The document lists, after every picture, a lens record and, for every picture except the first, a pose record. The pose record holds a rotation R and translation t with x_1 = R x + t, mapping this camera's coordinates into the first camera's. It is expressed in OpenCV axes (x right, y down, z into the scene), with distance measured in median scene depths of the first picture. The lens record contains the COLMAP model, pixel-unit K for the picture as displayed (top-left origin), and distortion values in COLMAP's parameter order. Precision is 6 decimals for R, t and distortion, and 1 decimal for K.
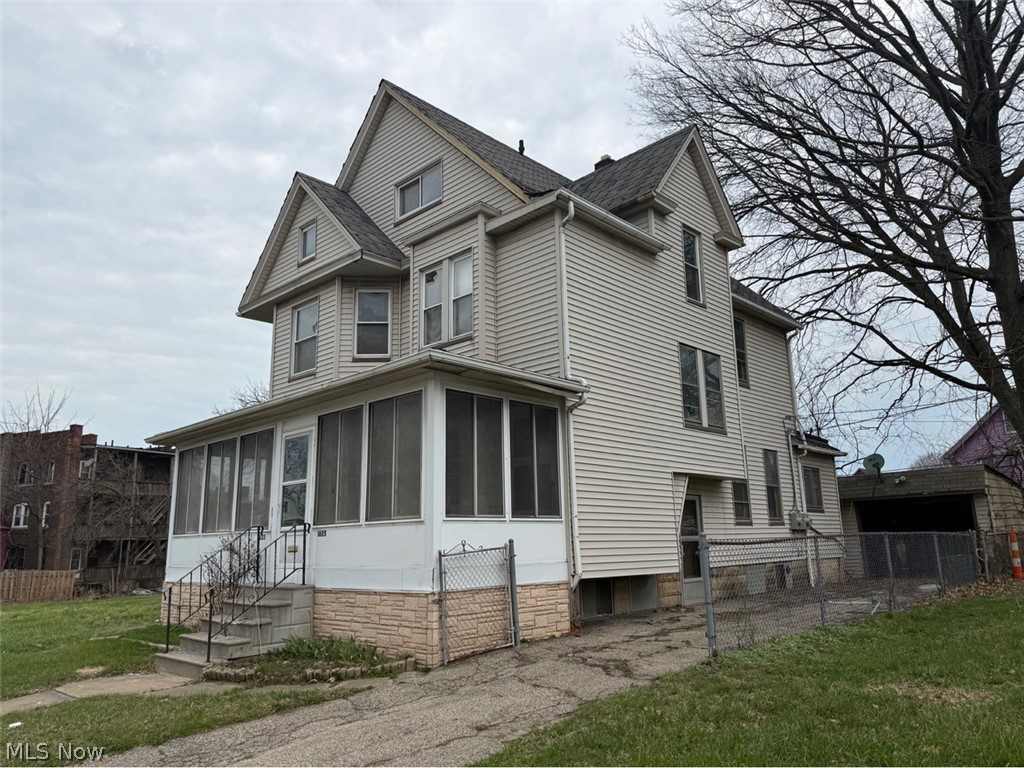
lens RADIAL K [[727.2, 0, 509.2], [0, 727.2, 387.0], [0, 0, 1]] dist [0.027255, -0.009412]
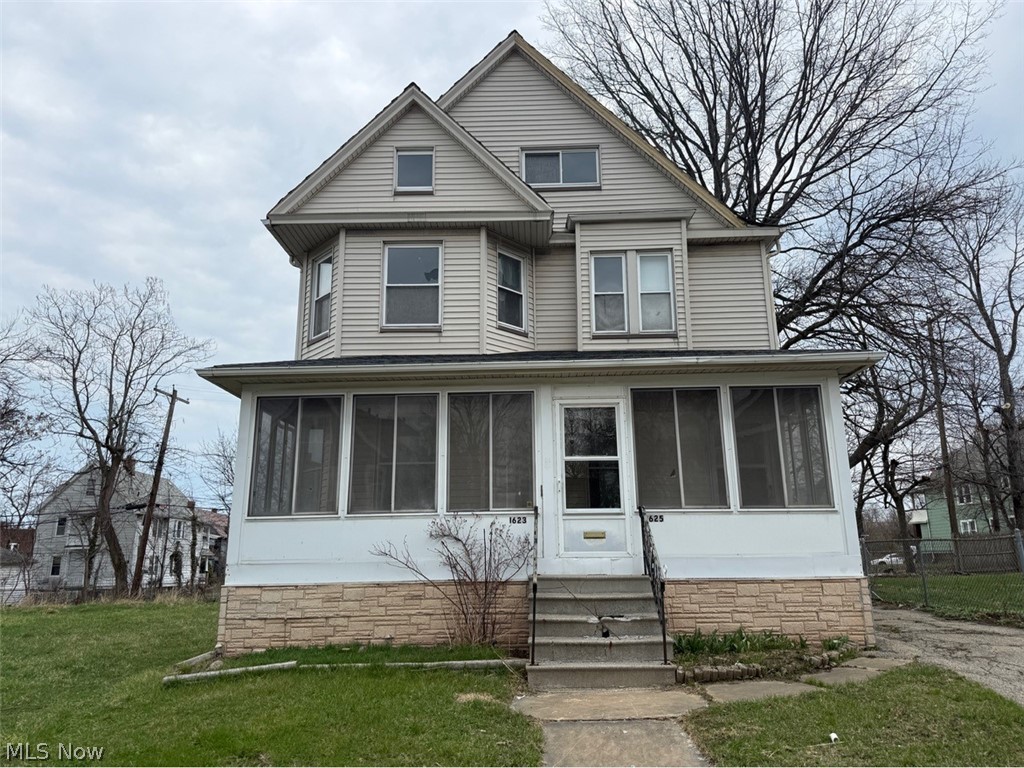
lens RADIAL K [[727.2, 0, 508.3], [0, 727.2, 384.7], [0, 0, 1]] dist [0.027255, -0.009412]
pose [[0.755151, 0.173376, 0.632209, -0.864290], [-0.151220, 0.984454, -0.089348, 0.125993], [-0.637871, -0.028131, 0.769629, 0.365169]]
